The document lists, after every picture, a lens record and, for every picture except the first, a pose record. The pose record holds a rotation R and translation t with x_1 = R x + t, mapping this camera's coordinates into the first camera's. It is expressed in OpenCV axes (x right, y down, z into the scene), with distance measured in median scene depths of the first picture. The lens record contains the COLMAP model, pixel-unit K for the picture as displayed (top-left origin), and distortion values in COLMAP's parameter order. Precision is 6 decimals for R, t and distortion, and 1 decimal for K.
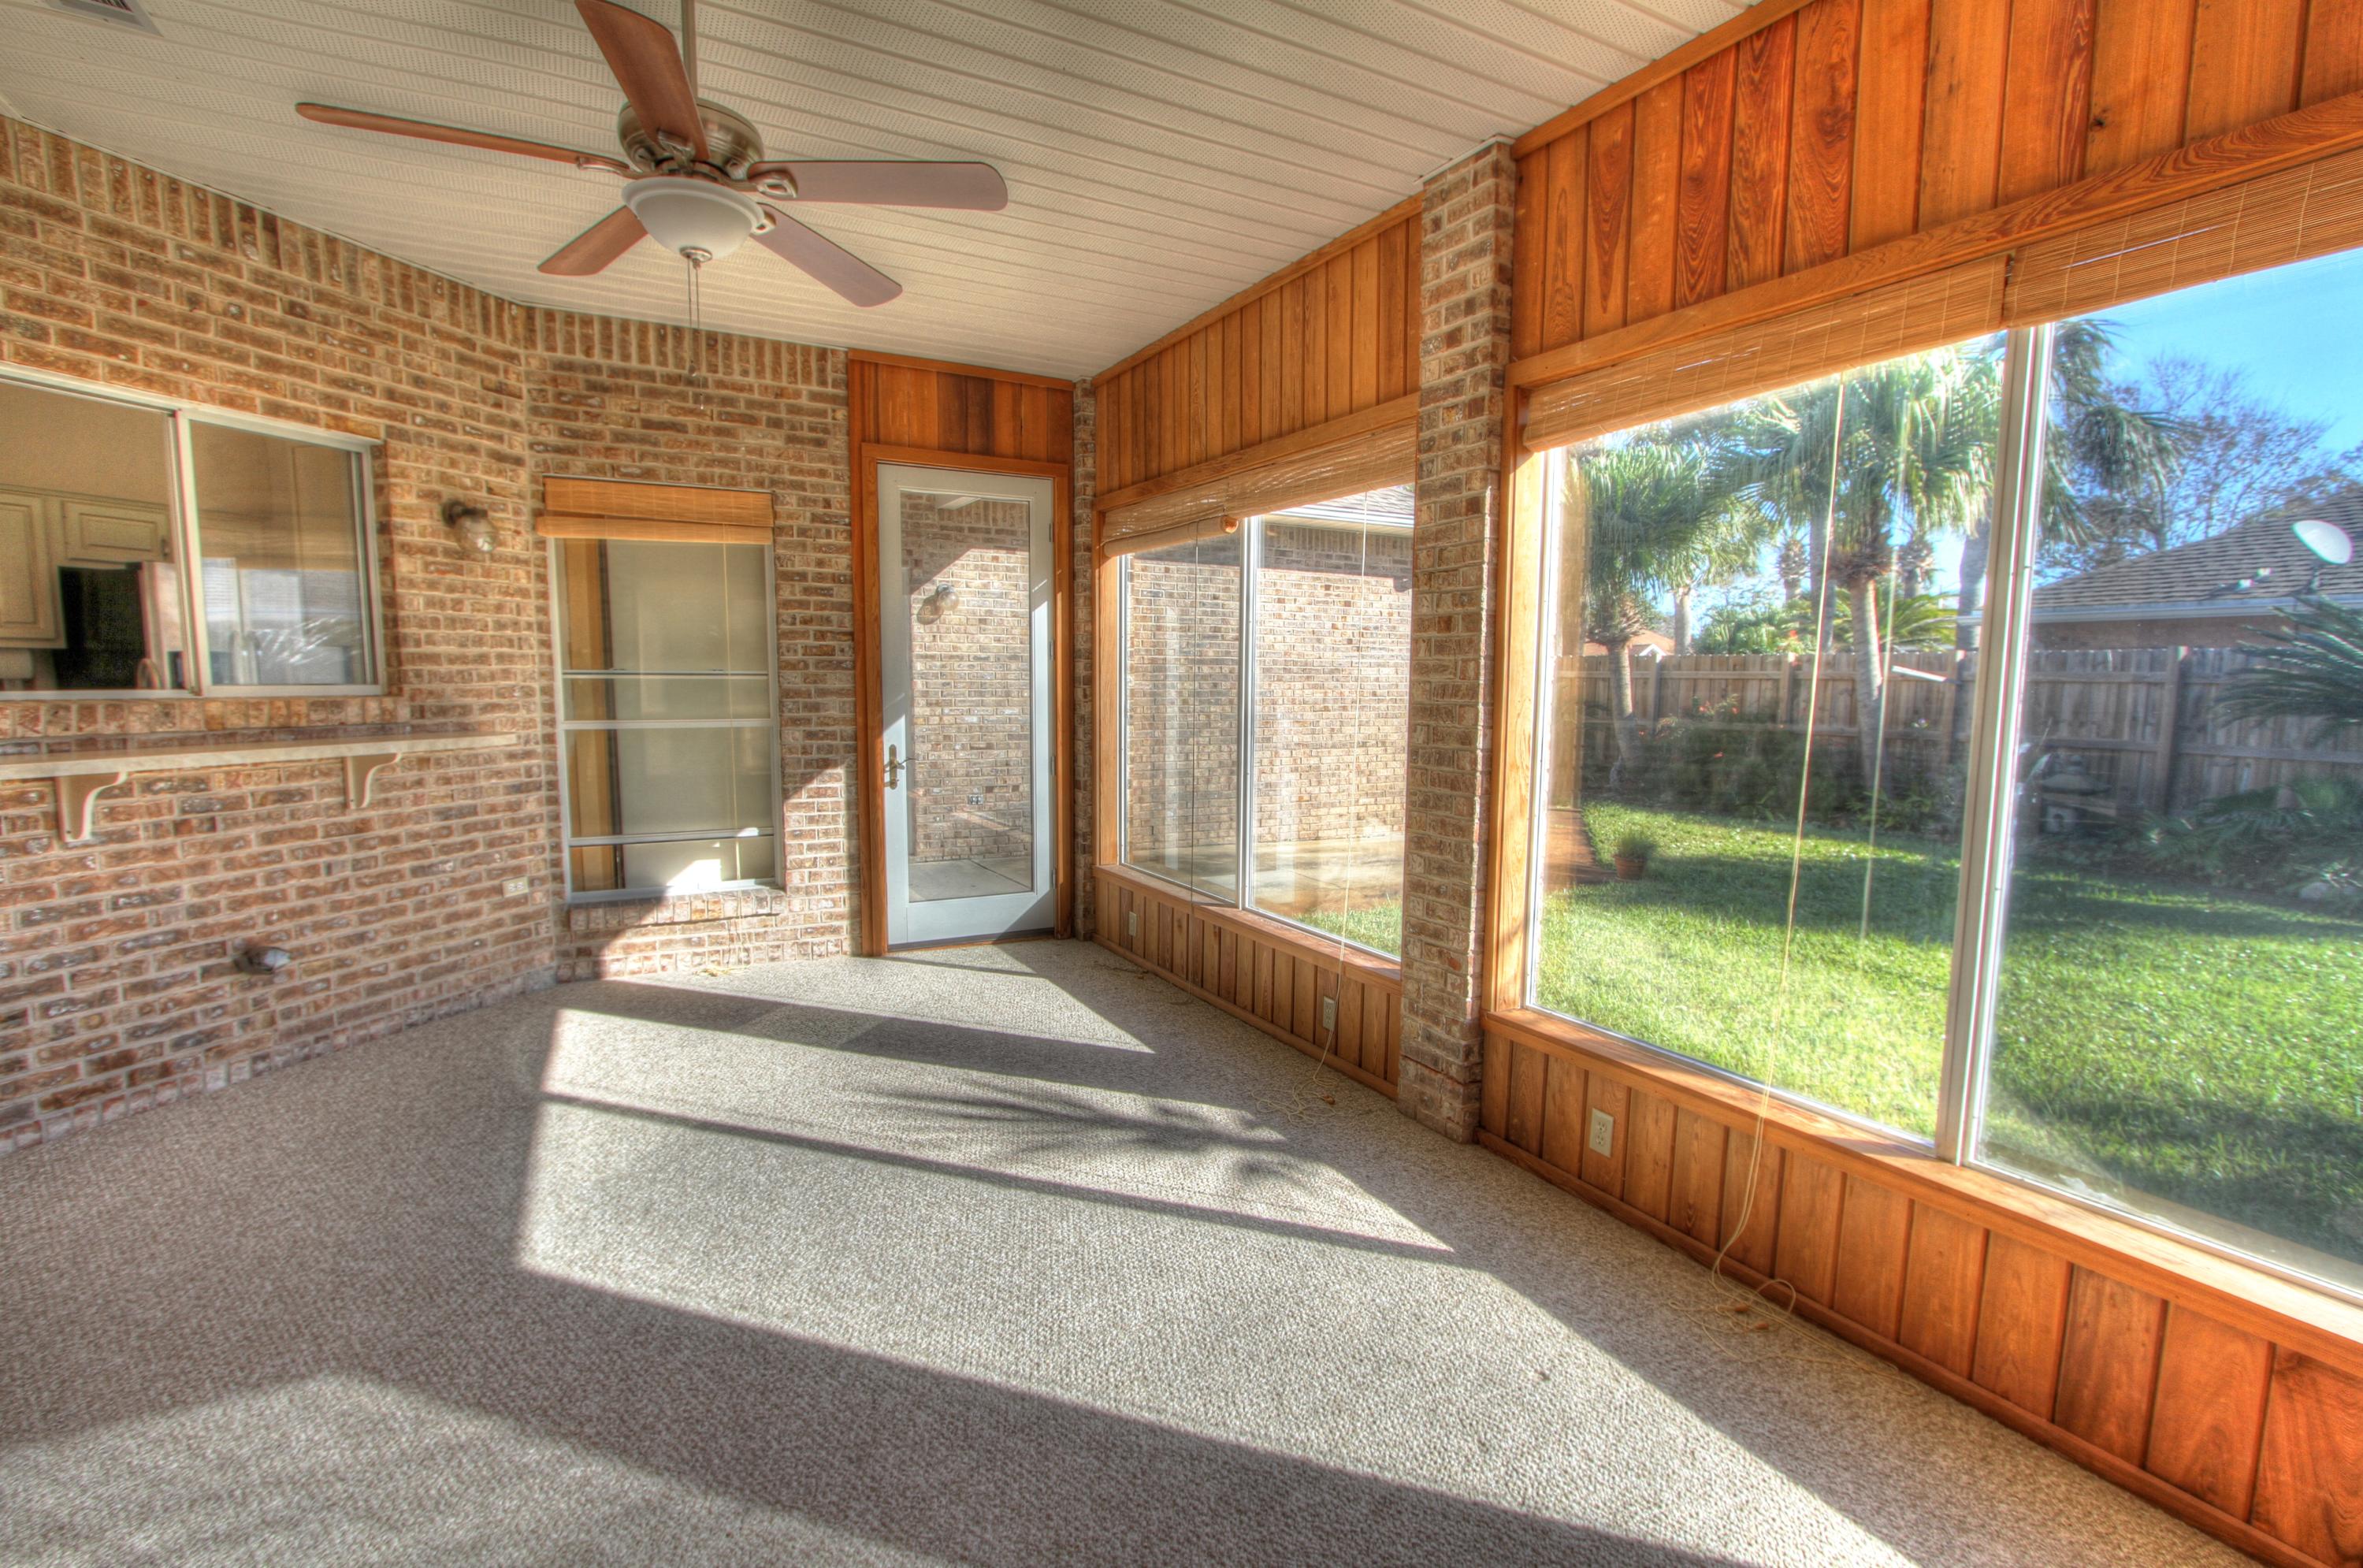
lens RADIAL K [[1094.6, 0, 1174.8], [0, 1094.6, 799.2], [0, 0, 1]] dist [-0.016876, 0.001092]
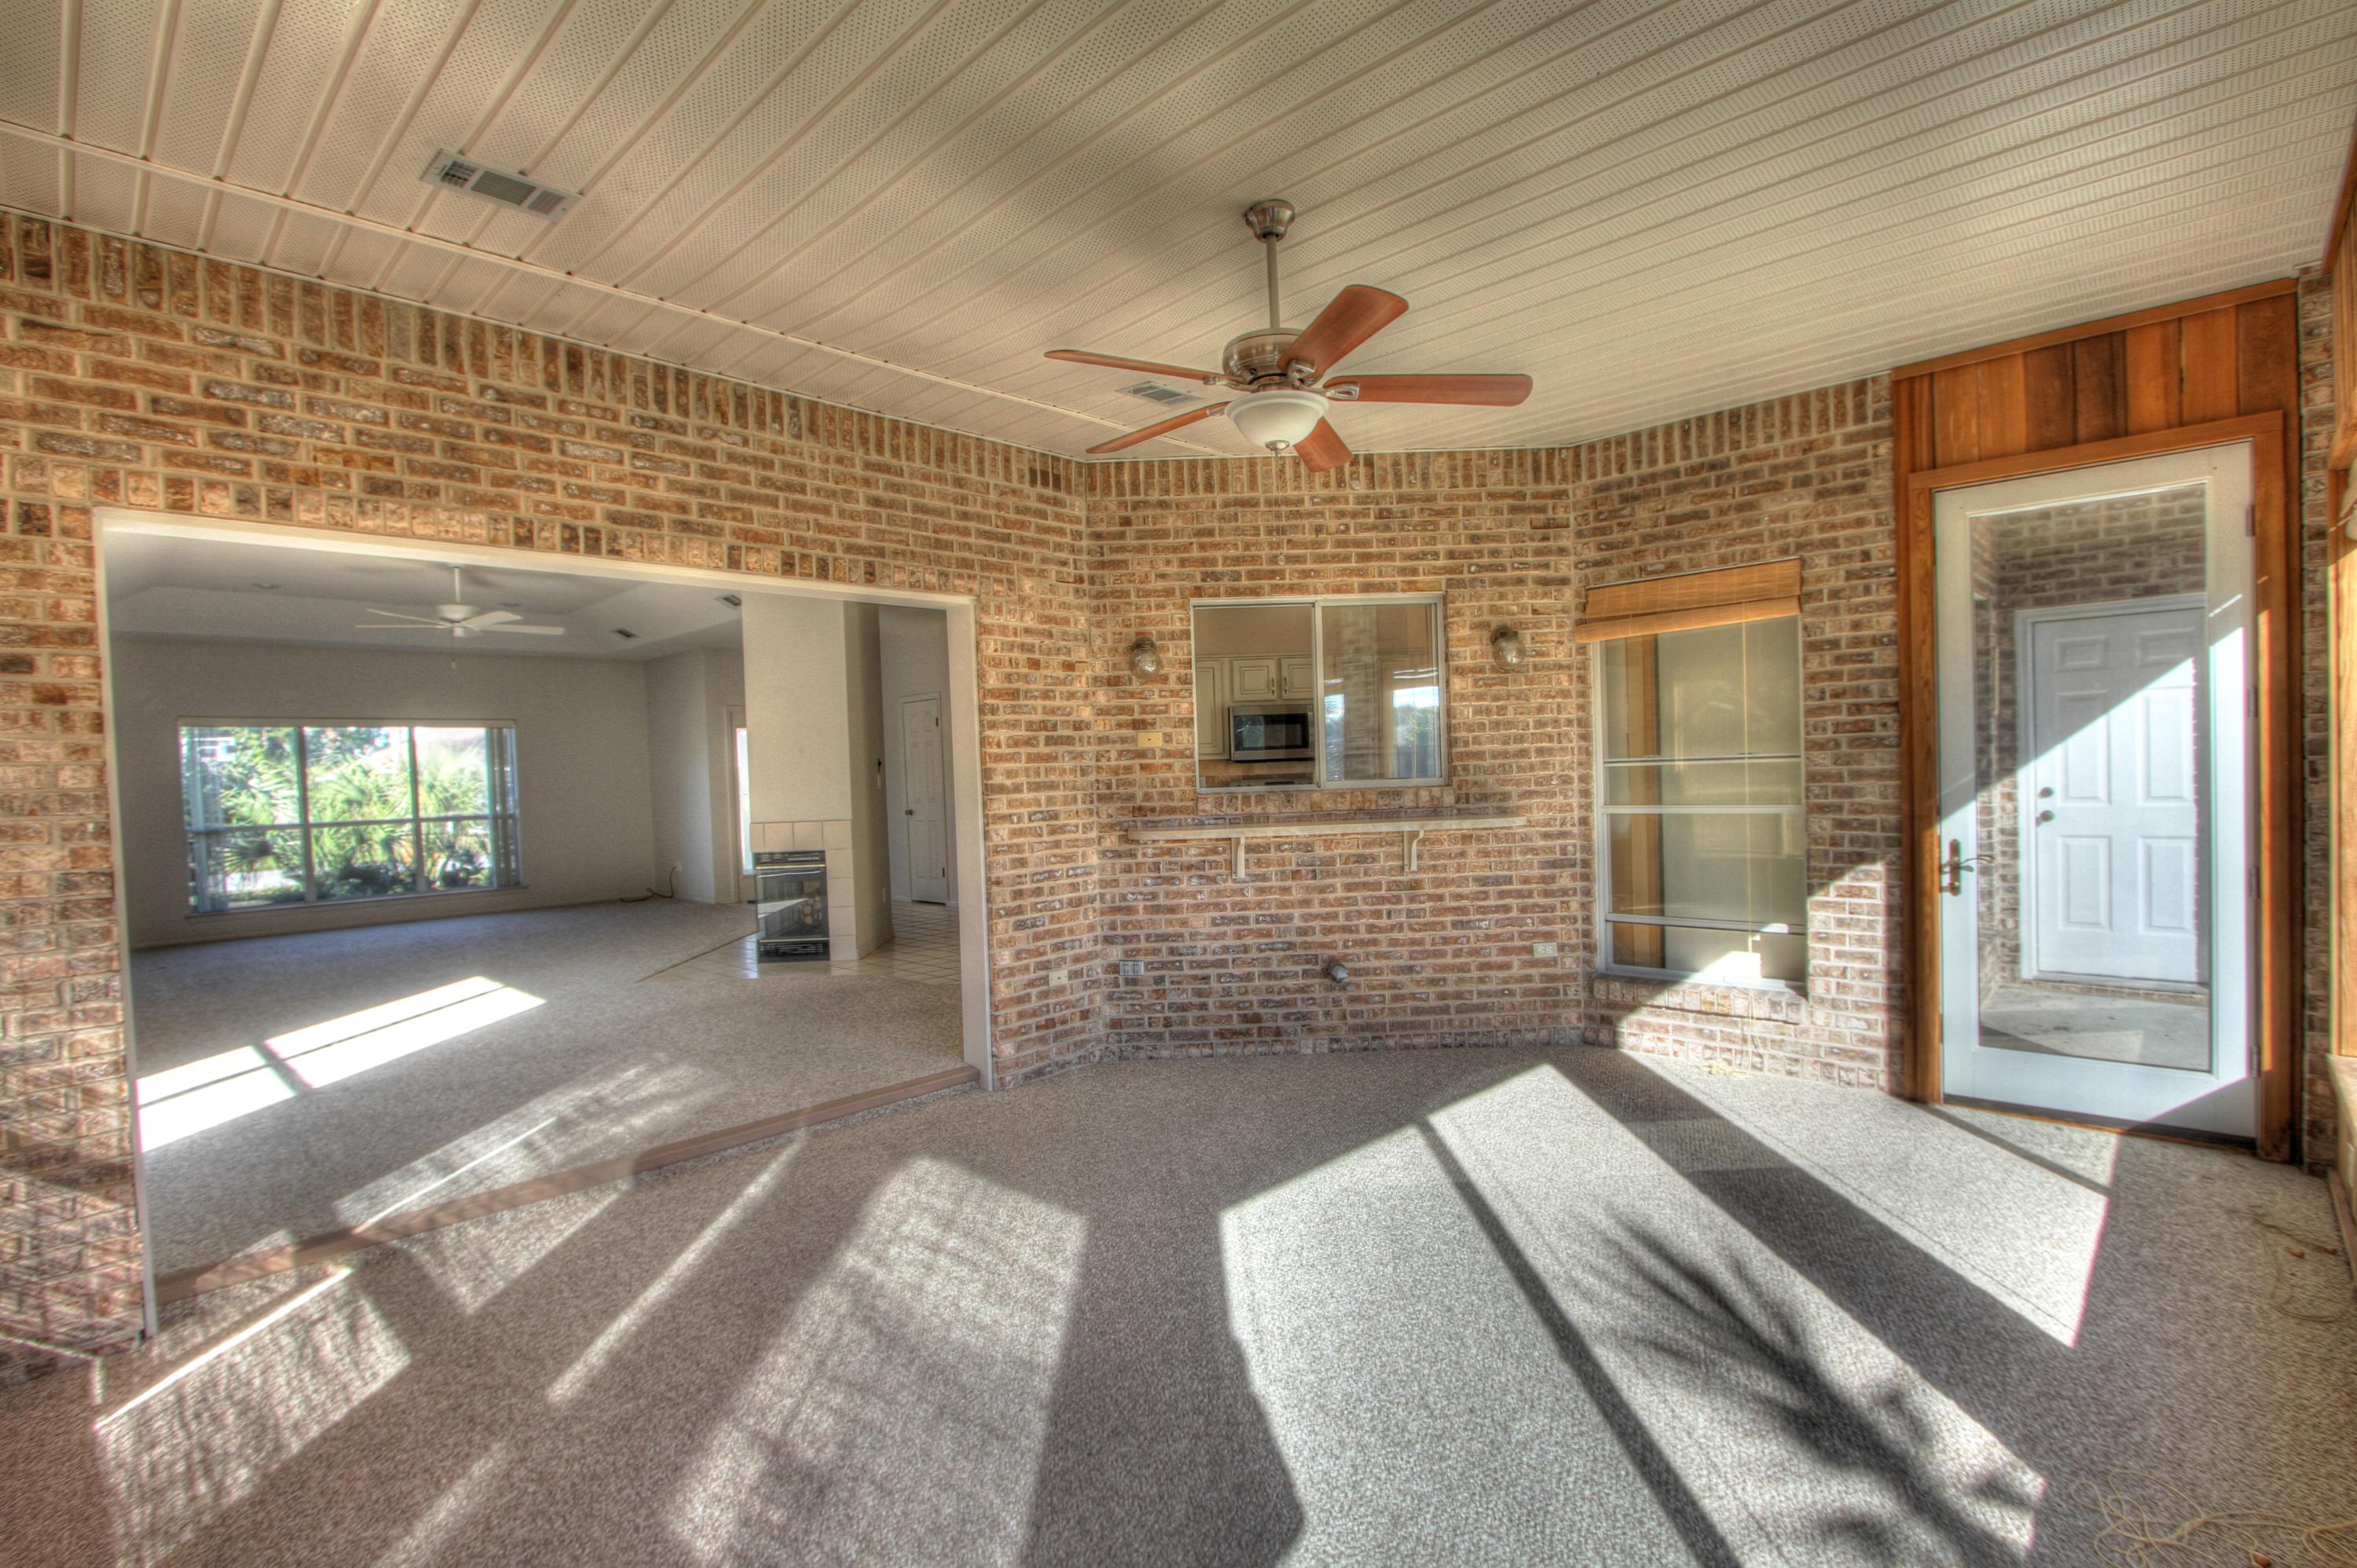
lens RADIAL K [[1091.7, 0, 1185.6], [0, 1091.7, 794.1], [0, 0, 1]] dist [-0.016876, 0.001092]
pose [[0.312535, 0.001752, -0.949905, 0.387396], [-0.068187, 0.997460, -0.020595, -0.035431], [0.947456, 0.071208, 0.311860, 0.286000]]
